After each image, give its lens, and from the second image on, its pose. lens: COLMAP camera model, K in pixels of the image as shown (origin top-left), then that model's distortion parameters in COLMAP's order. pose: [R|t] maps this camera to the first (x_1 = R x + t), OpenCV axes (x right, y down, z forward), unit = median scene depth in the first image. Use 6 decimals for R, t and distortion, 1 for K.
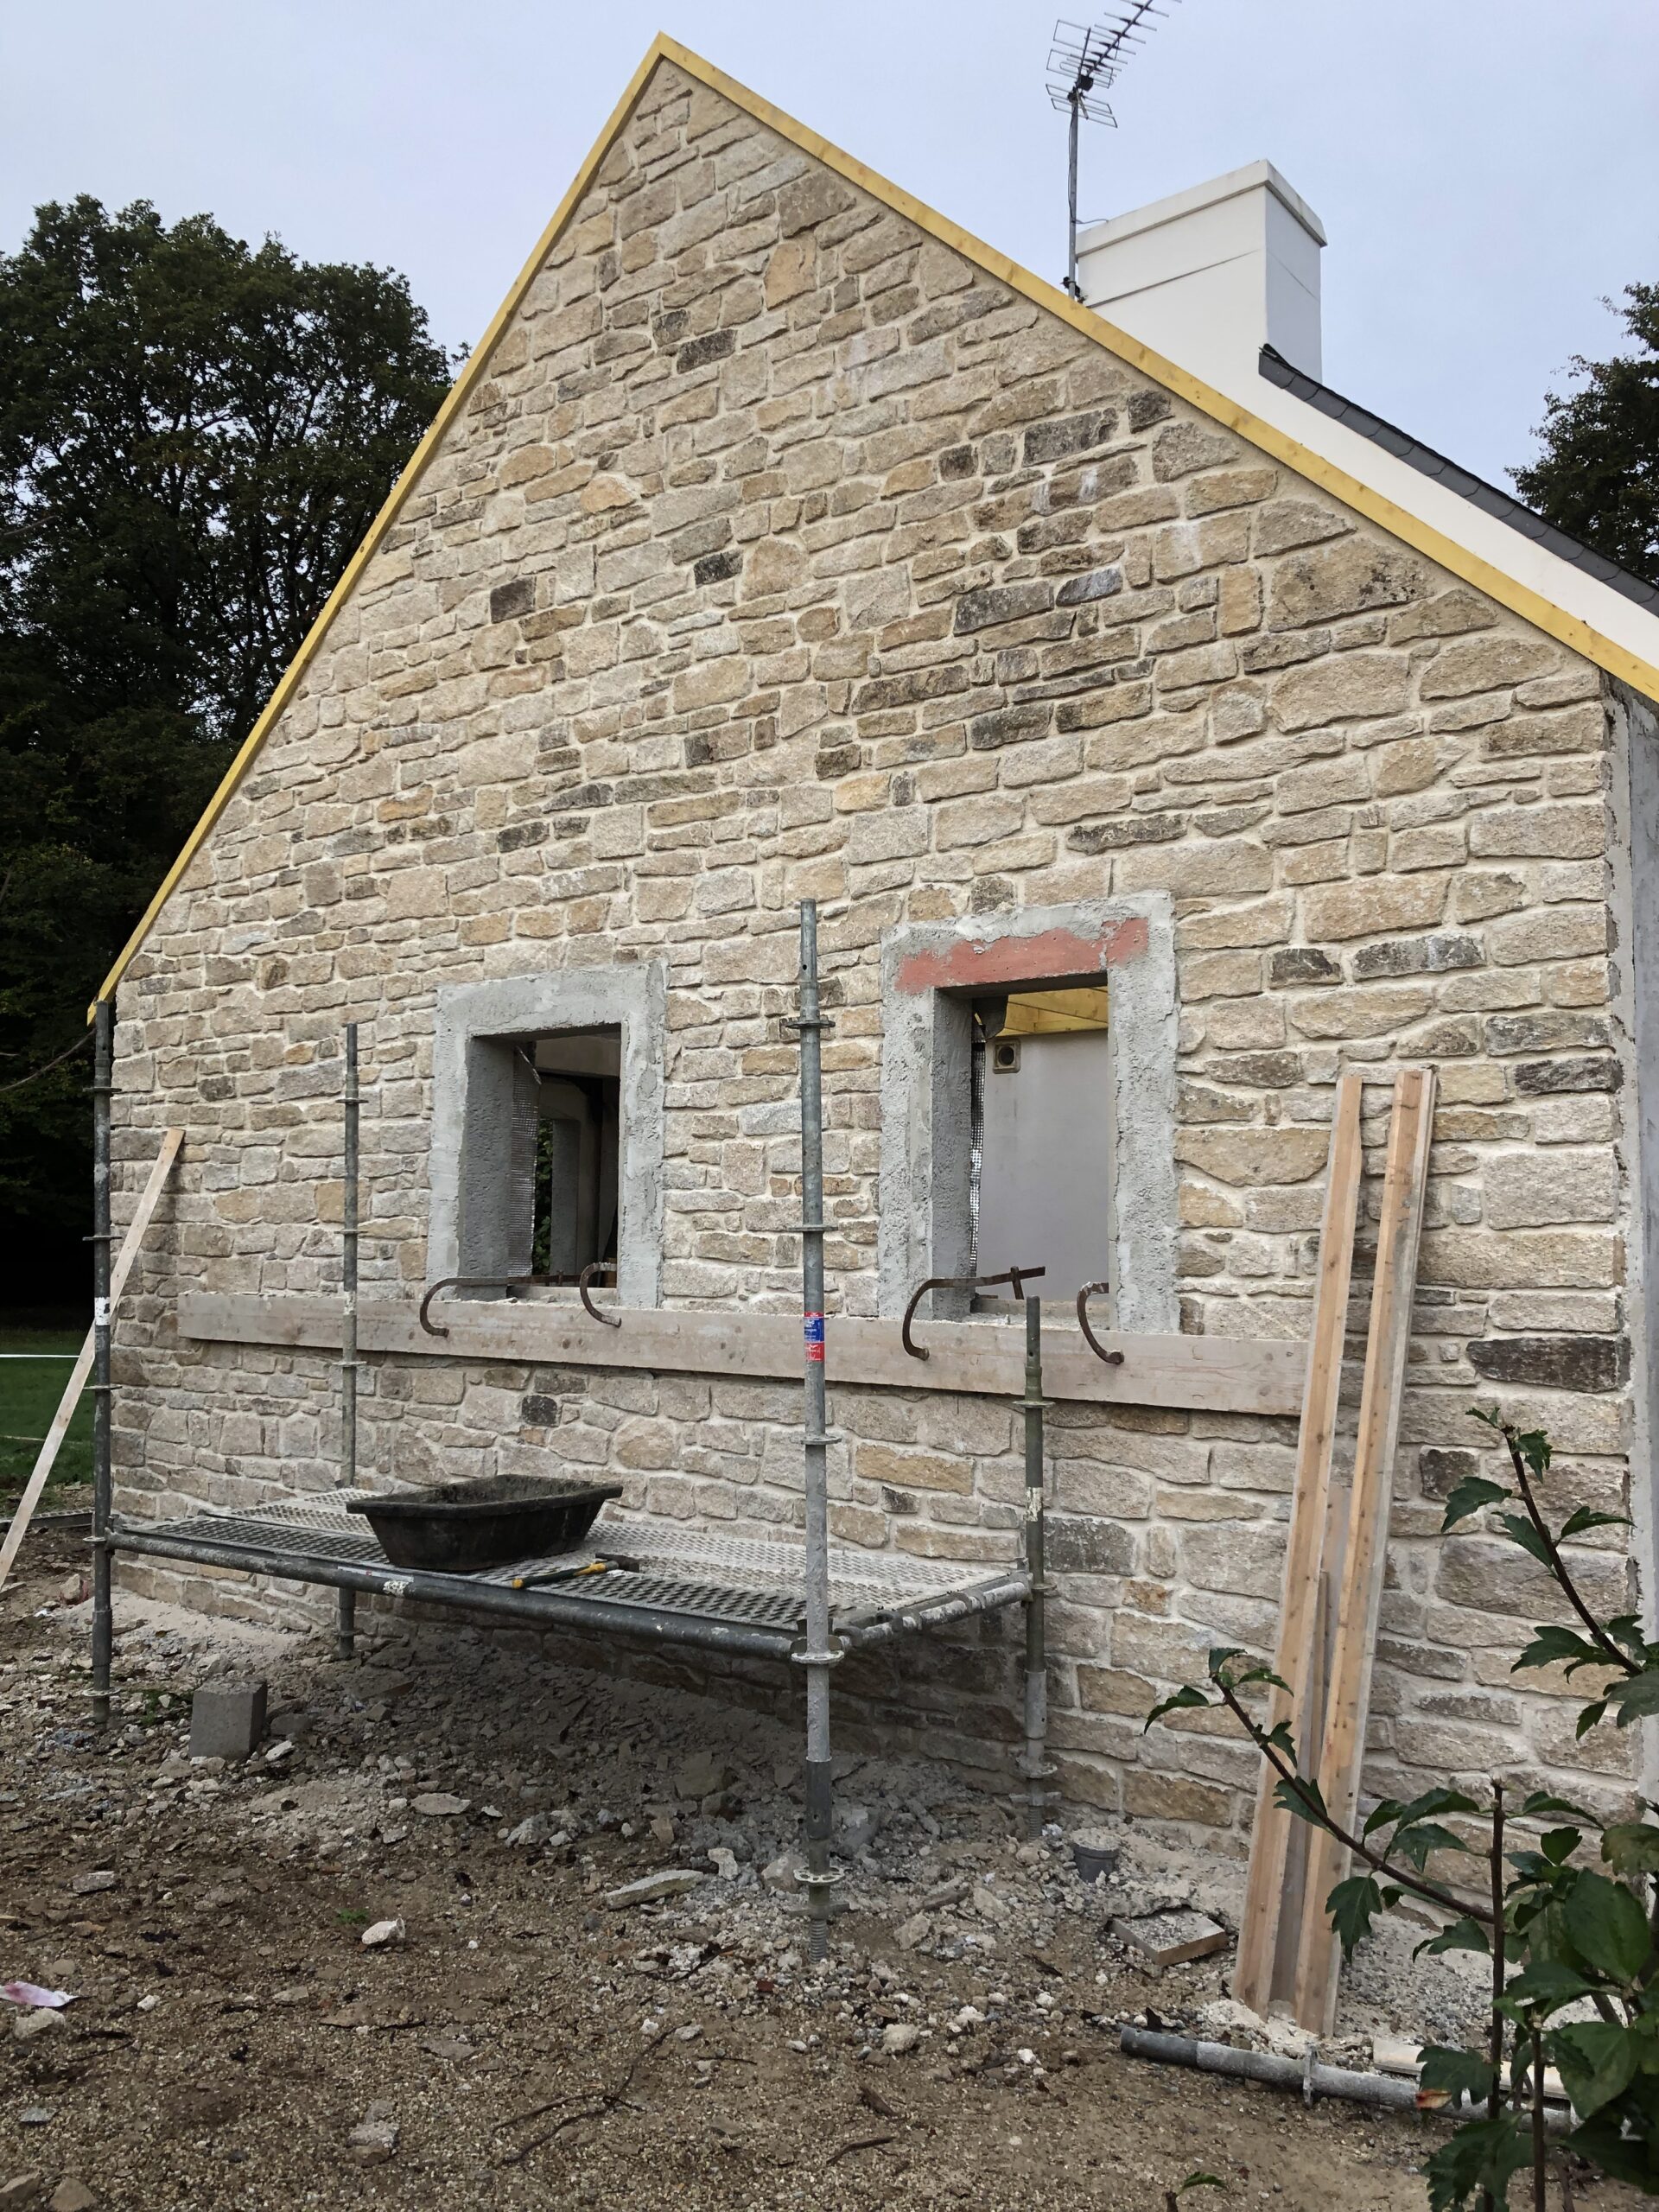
lens RADIAL K [[1808.8, 0, 823.6], [0, 1808.8, 1109.8], [0, 0, 1]] dist [0.056999, -0.027494]
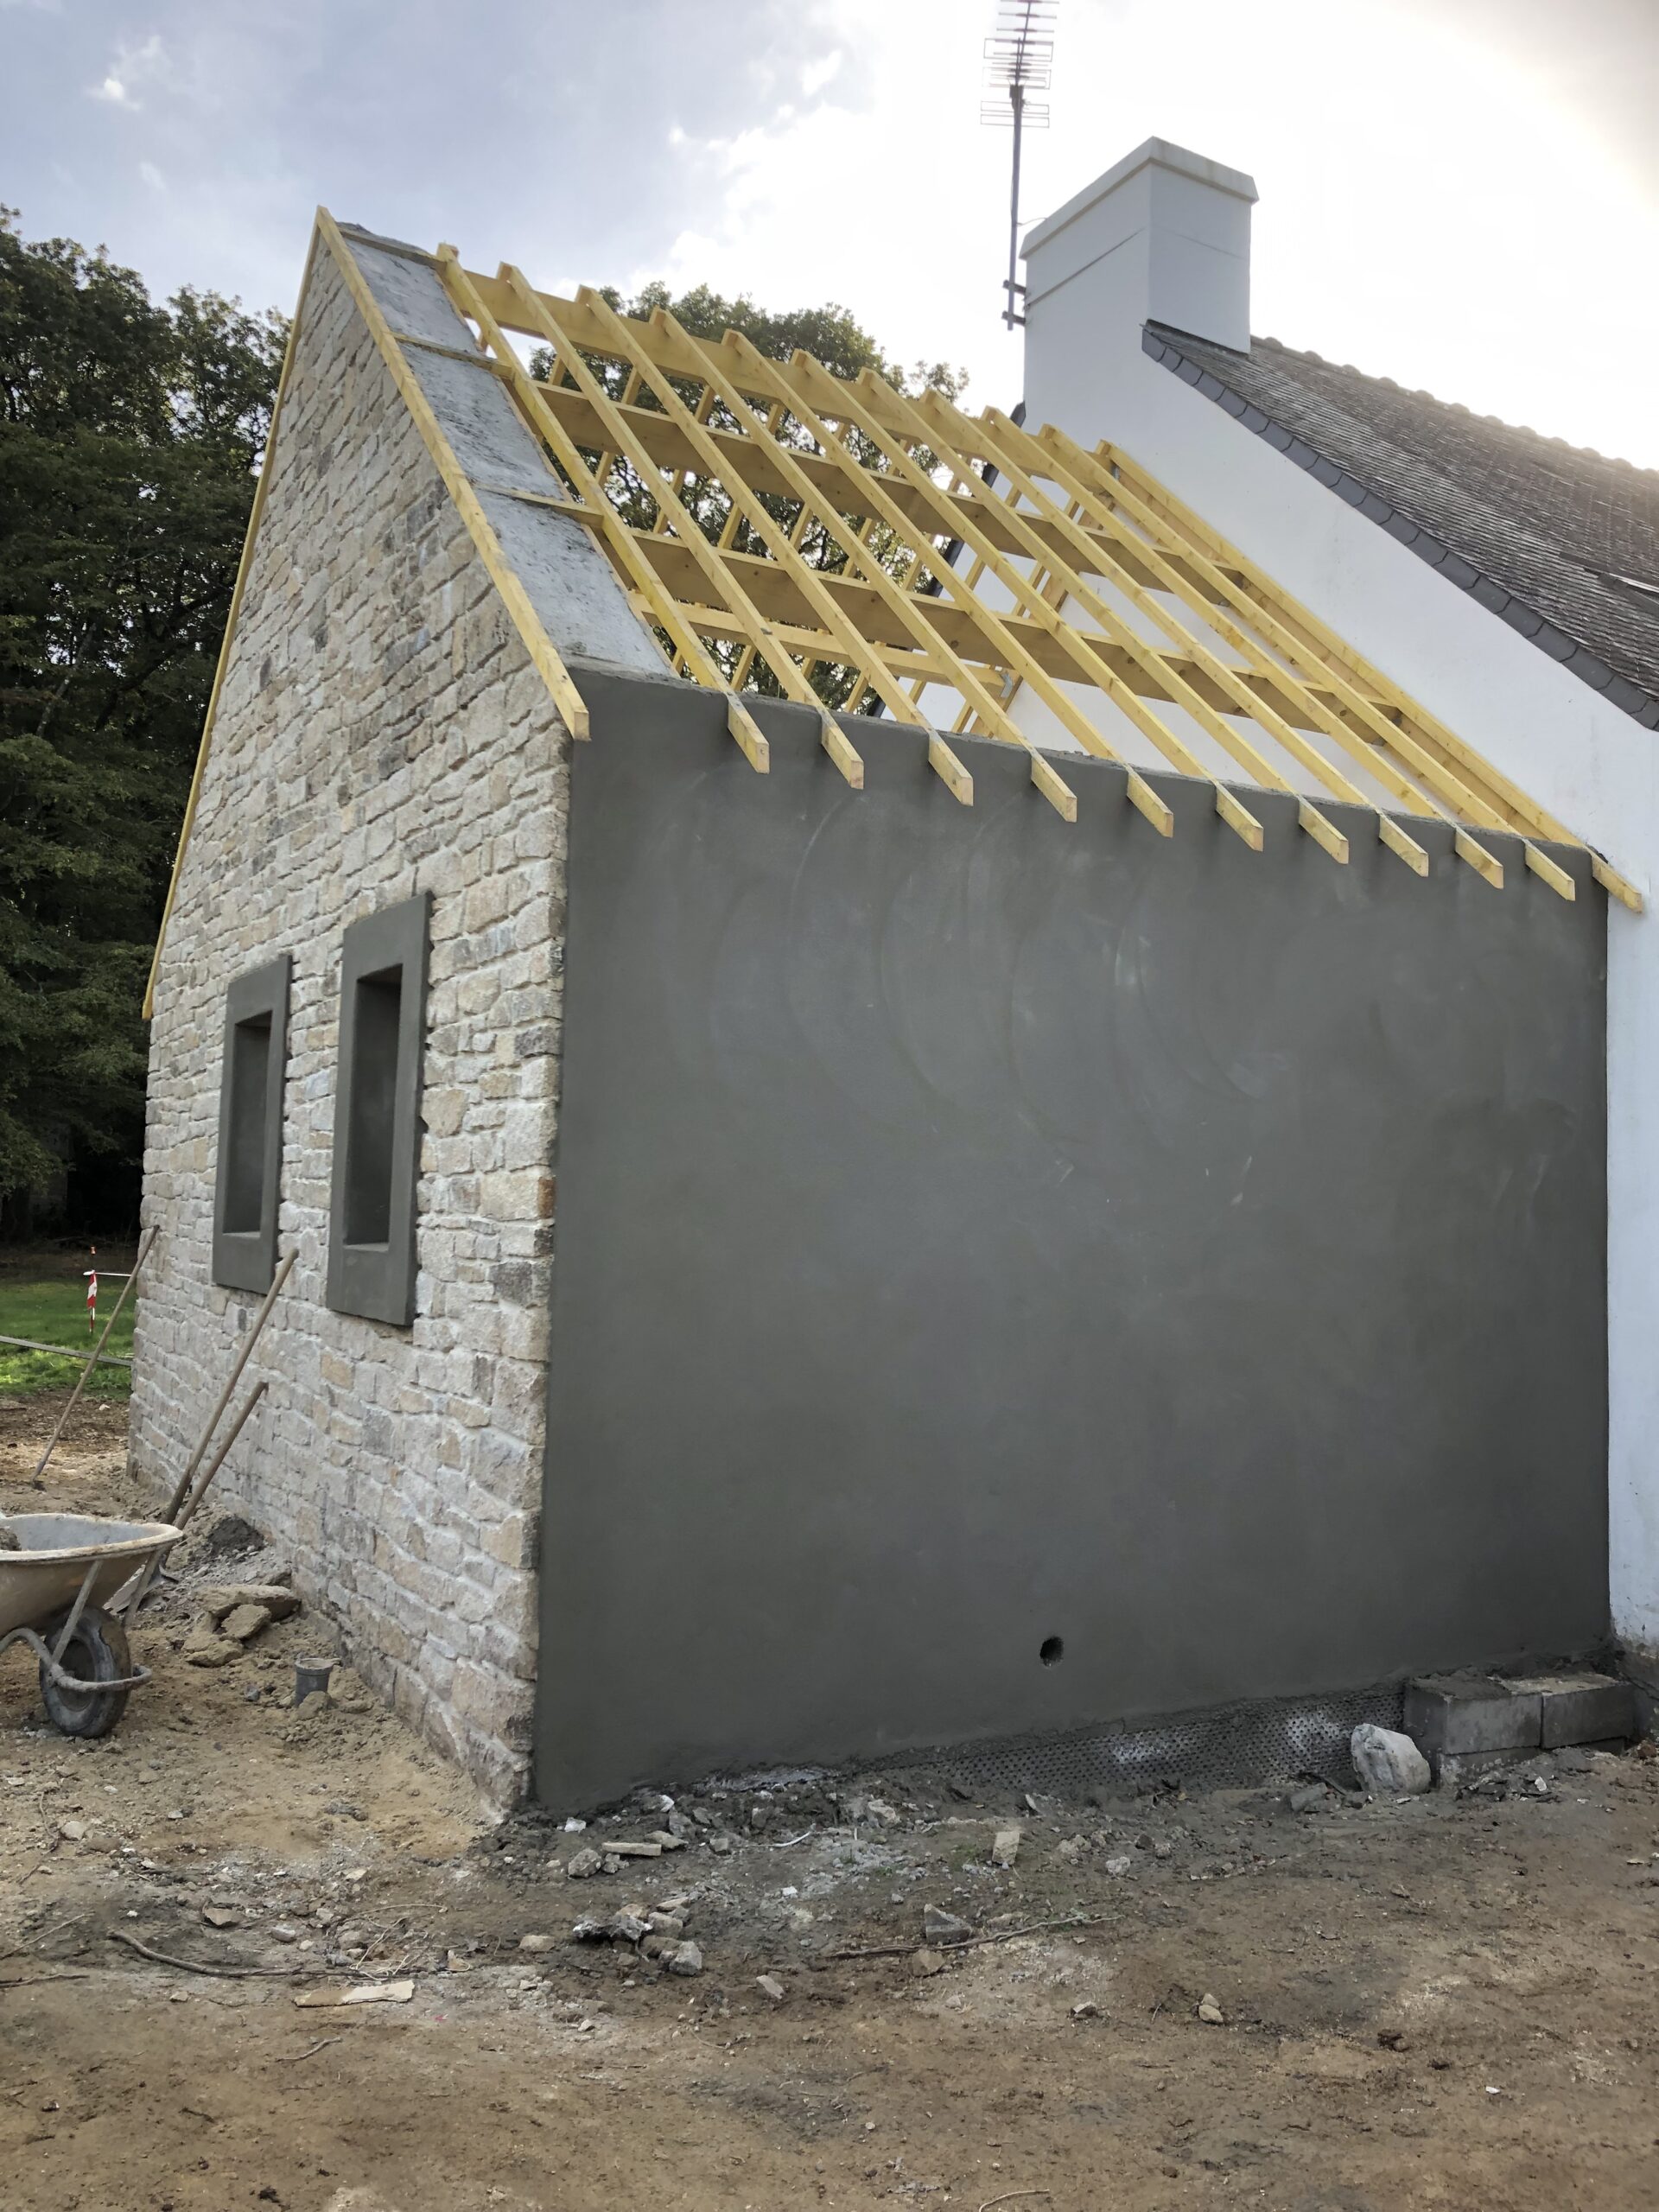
lens RADIAL K [[1808.8, 0, 835.1], [0, 1808.8, 1106.7], [0, 0, 1]] dist [0.056999, -0.027494]
pose [[0.928098, -0.009724, -0.372209, 0.681728], [0.013827, 0.999869, 0.008356, 0.012899], [0.372079, -0.012902, 0.928111, -0.022609]]
